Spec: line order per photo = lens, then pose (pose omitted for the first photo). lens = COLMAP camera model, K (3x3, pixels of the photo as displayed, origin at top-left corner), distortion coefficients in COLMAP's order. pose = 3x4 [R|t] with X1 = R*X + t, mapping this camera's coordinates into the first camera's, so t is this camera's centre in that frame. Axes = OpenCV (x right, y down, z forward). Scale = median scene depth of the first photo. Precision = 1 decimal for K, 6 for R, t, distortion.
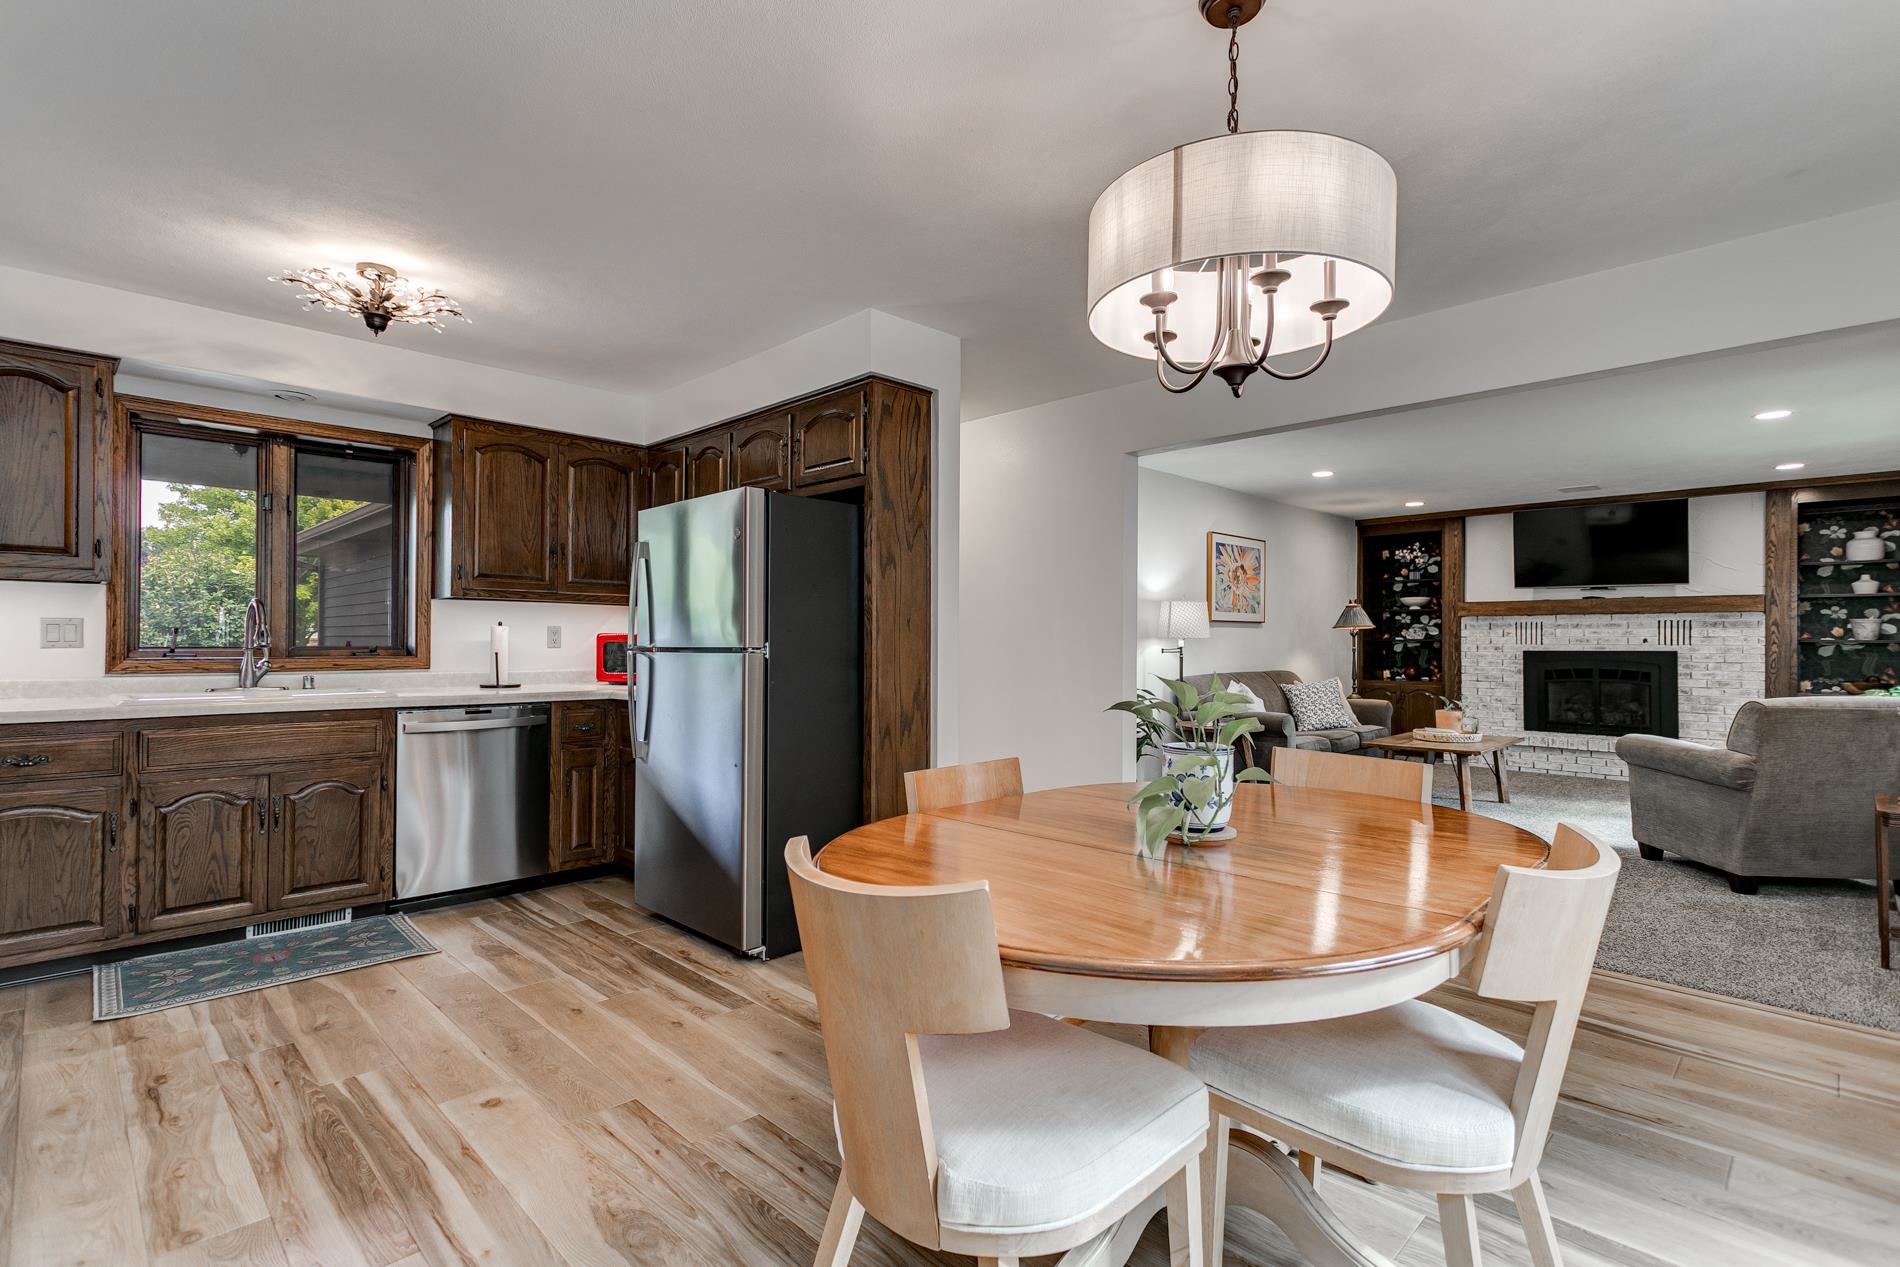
lens RADIAL K [[905.4, 0, 949.5], [0, 905.4, 633.0], [0, 0, 1]] dist [0.002152, 0.000496]
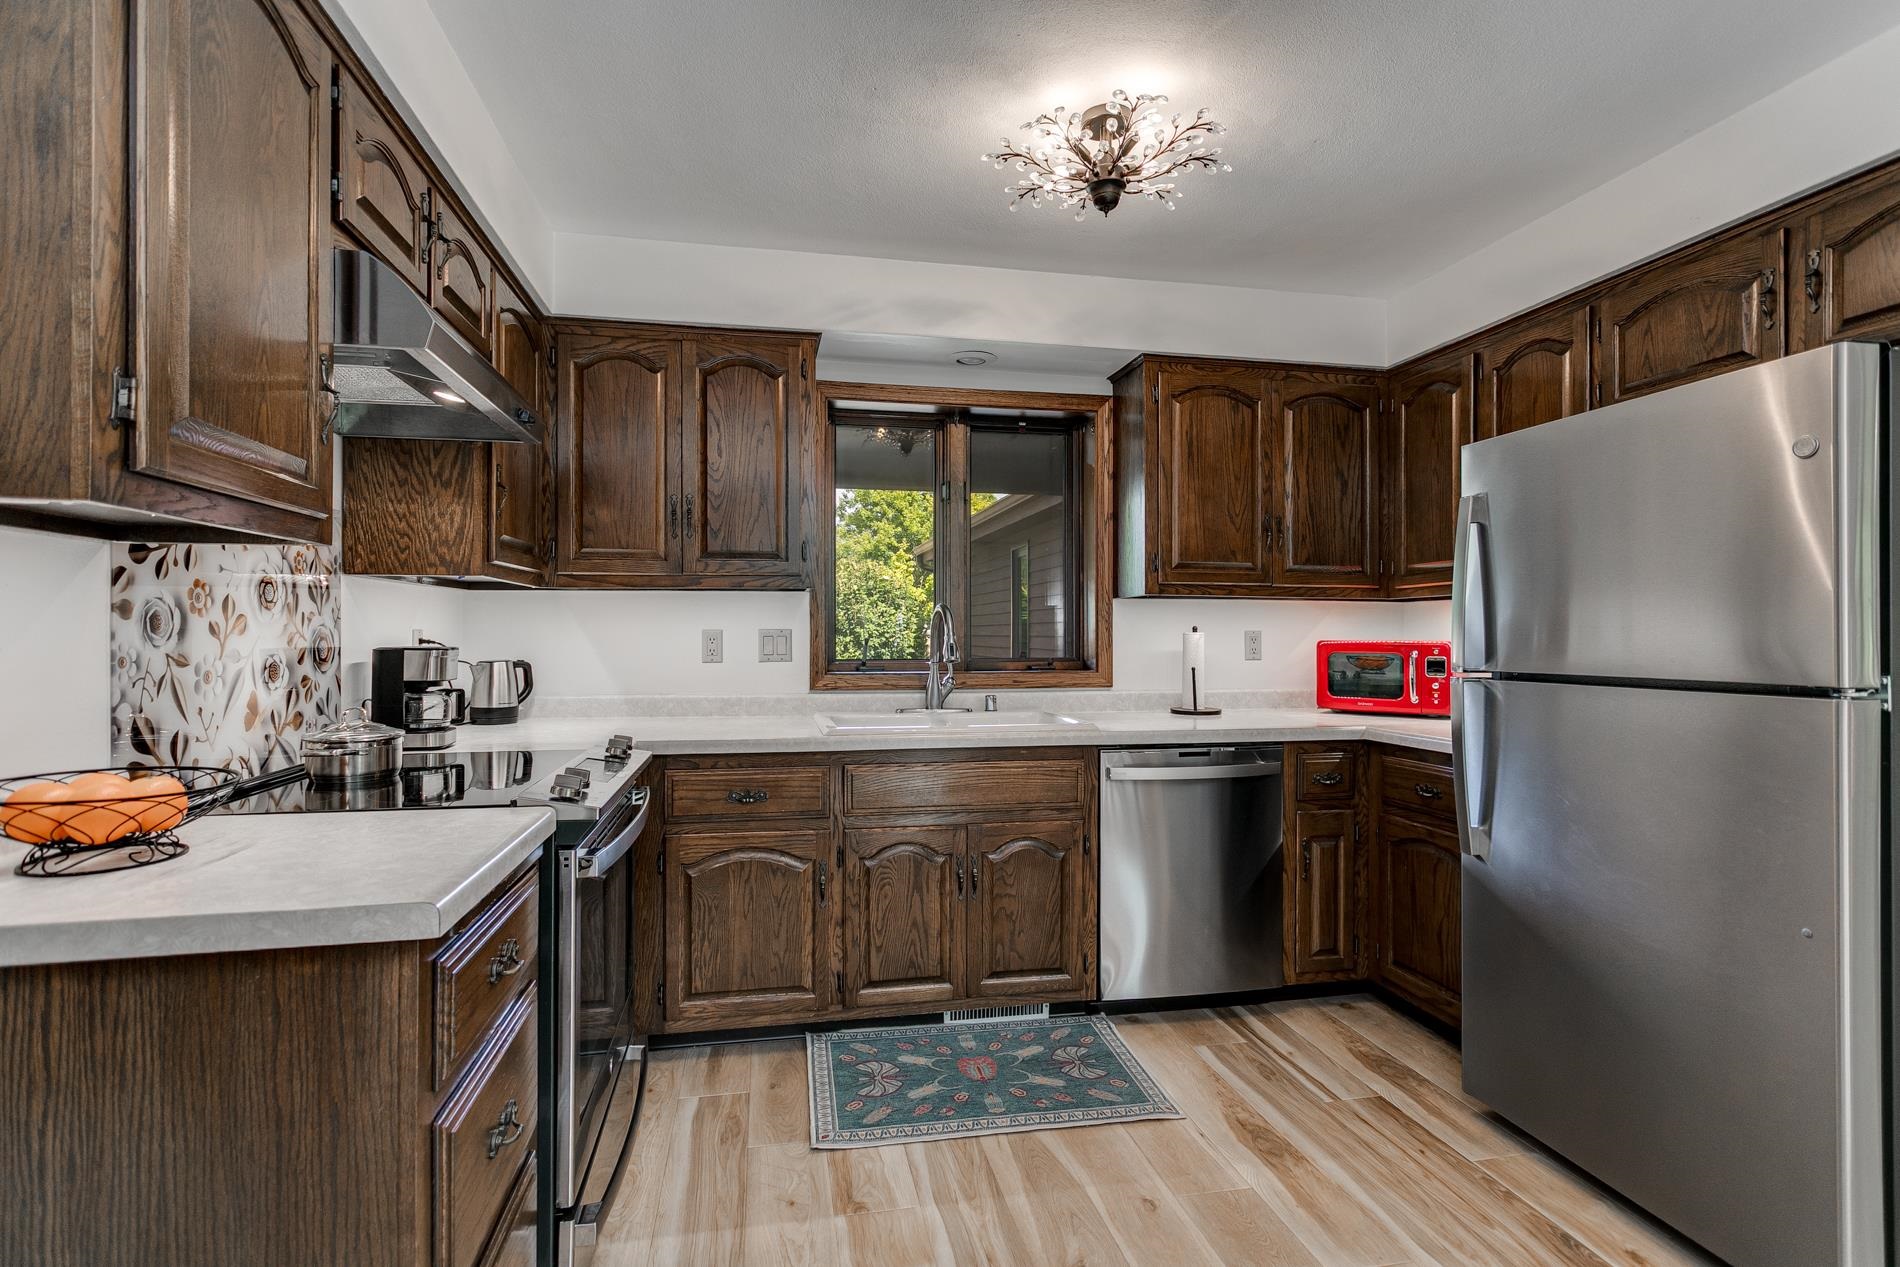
lens RADIAL K [[905.4, 0, 938.7], [0, 905.4, 631.0], [0, 0, 1]] dist [0.002152, 0.000496]
pose [[0.829545, -0.005441, -0.558413, -0.256677], [0.009395, 0.999947, 0.004214, -0.013956], [0.558361, -0.008741, 0.829552, 0.259112]]
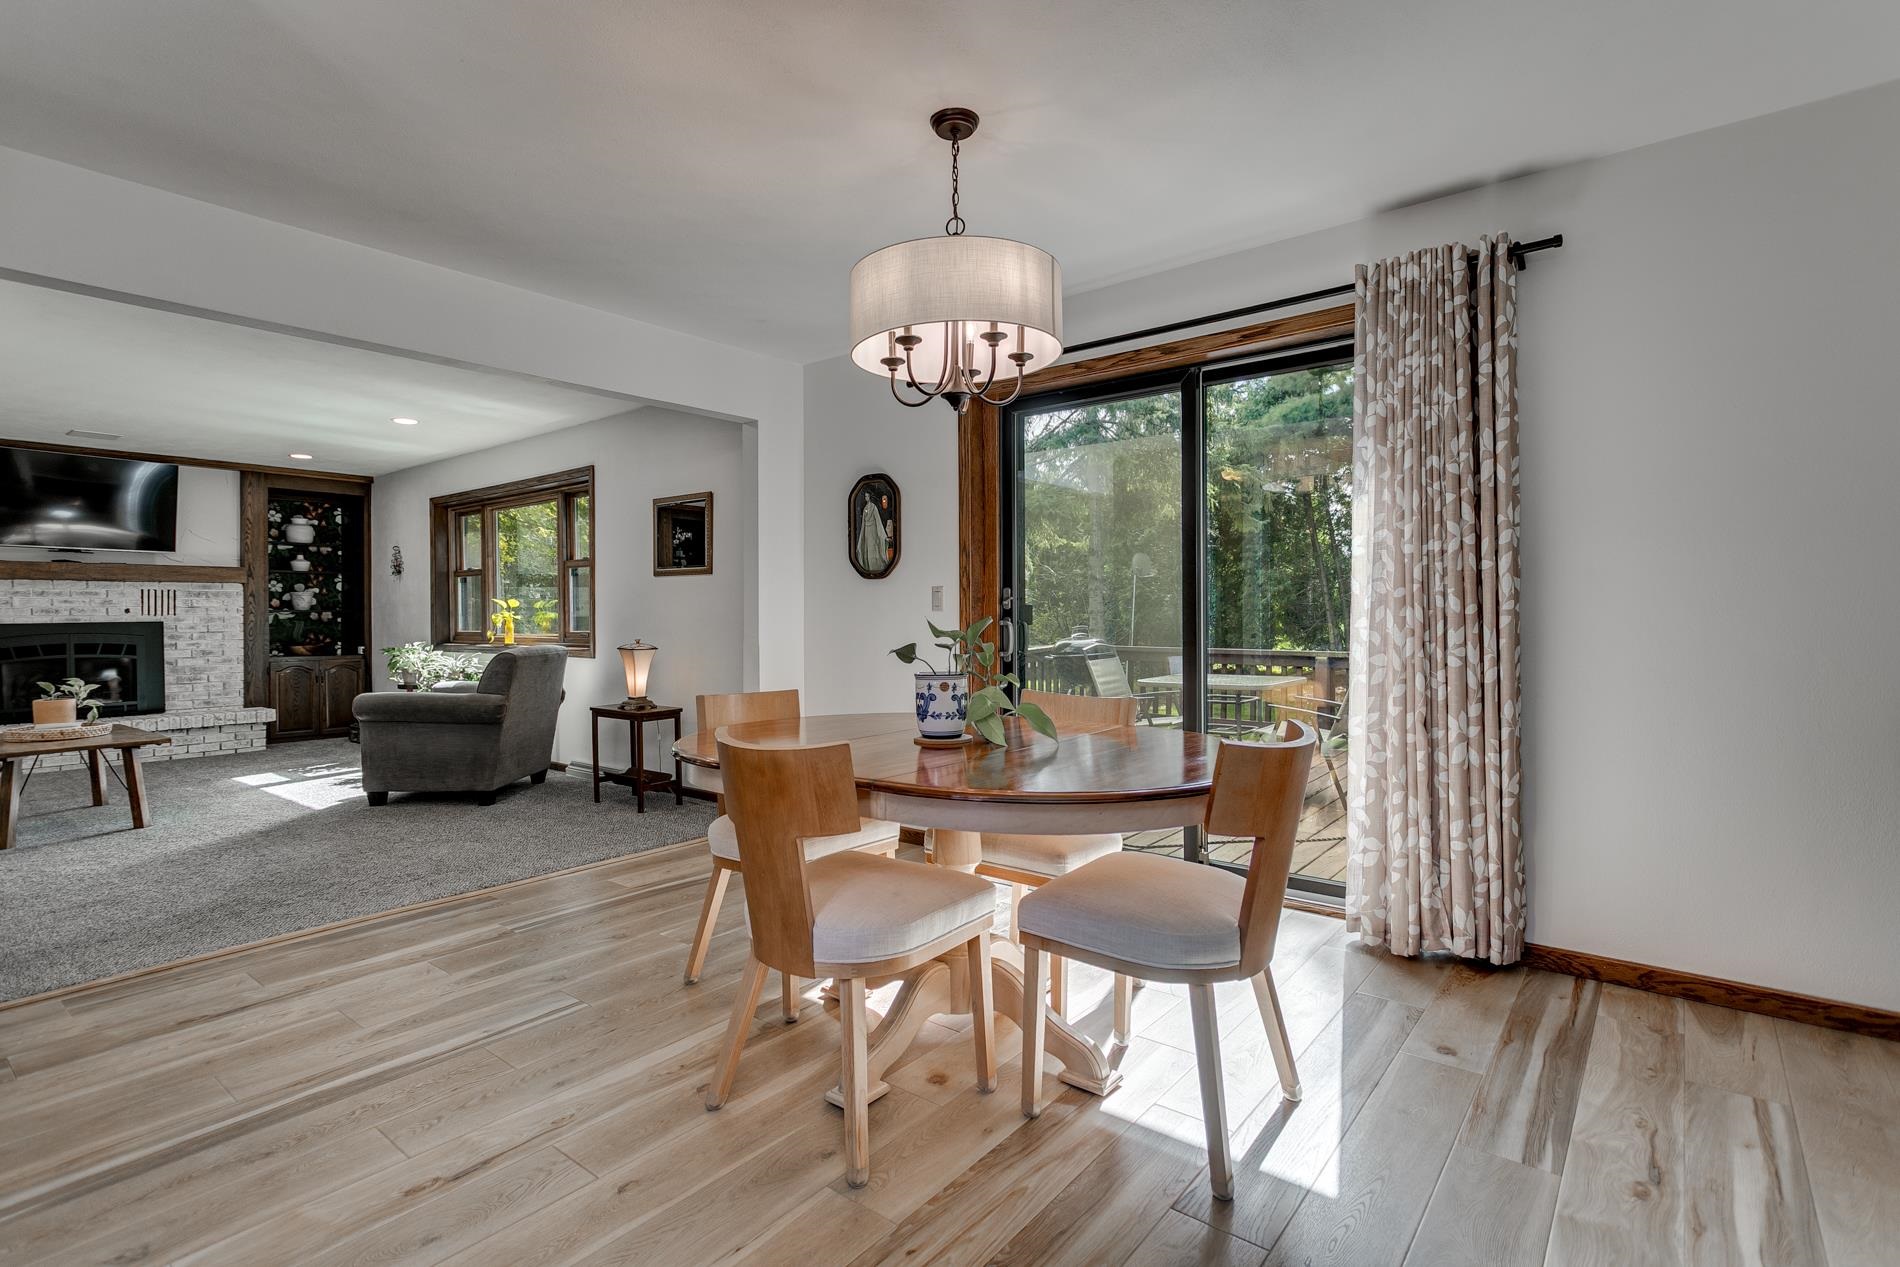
lens RADIAL K [[905.4, 0, 941.5], [0, 905.4, 622.7], [0, 0, 1]] dist [0.002152, 0.000496]
pose [[-0.119062, -0.011060, 0.992825, -0.432958], [-0.000686, 0.999939, 0.011057, 0.017209], [-0.992887, 0.000635, -0.119063, 0.487867]]
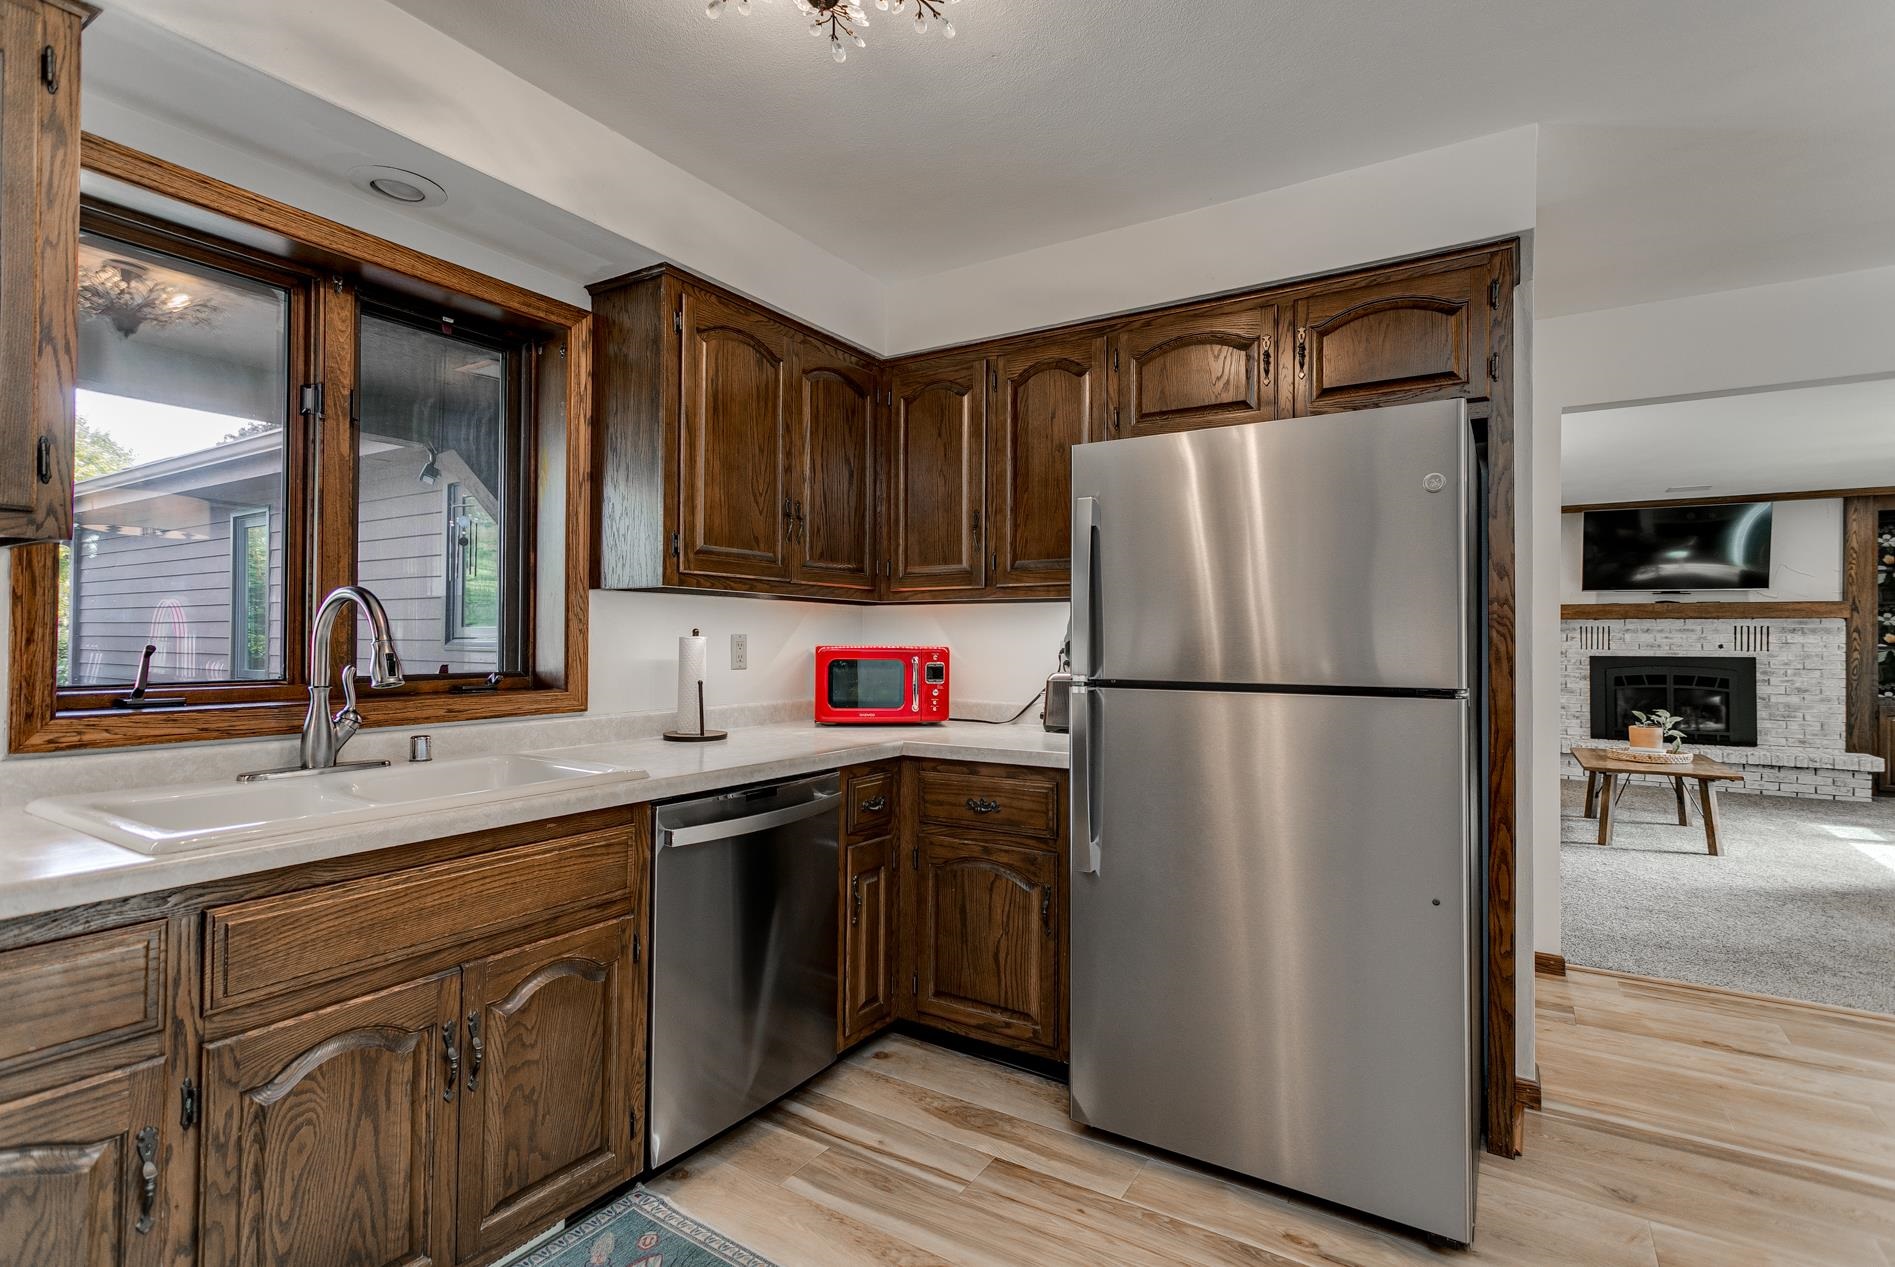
lens RADIAL K [[903.0, 0, 929.4], [0, 903.0, 625.9], [0, 0, 1]] dist [0.002152, 0.000496]
pose [[0.976317, 0.004173, 0.216303, -0.484787], [-0.003744, 0.999990, -0.002390, -0.013801], [-0.216311, 0.001523, 0.976323, 0.391628]]
